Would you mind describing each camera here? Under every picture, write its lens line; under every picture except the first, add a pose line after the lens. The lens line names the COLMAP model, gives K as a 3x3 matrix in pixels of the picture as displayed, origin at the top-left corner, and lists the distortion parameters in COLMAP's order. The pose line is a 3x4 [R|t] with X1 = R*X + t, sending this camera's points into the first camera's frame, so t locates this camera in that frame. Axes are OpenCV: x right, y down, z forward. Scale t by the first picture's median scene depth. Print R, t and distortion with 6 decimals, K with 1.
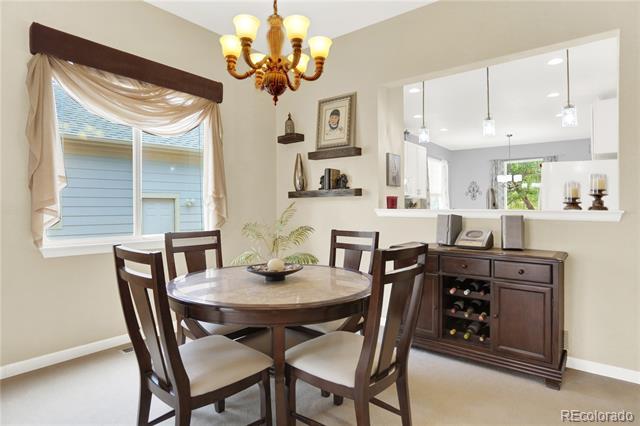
lens RADIAL K [[363.2, 0, 320.0], [0, 363.2, 213.0], [0, 0, 1]] dist [-0.064951, 0.000698]
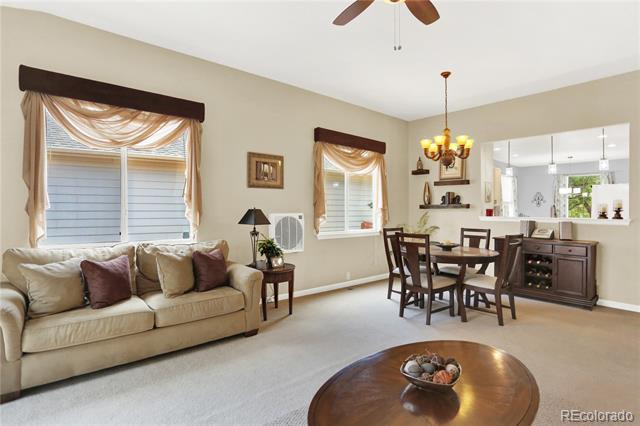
lens RADIAL K [[332.2, 0, 315.3], [0, 332.2, 213.0], [0, 0, 1]] dist [-0.046789, 0.000796]
pose [[0.981879, 0.007061, -0.189376, -0.379096], [-0.007400, 0.999972, -0.001083, -0.023005], [0.189363, 0.002465, 0.981904, -0.806854]]
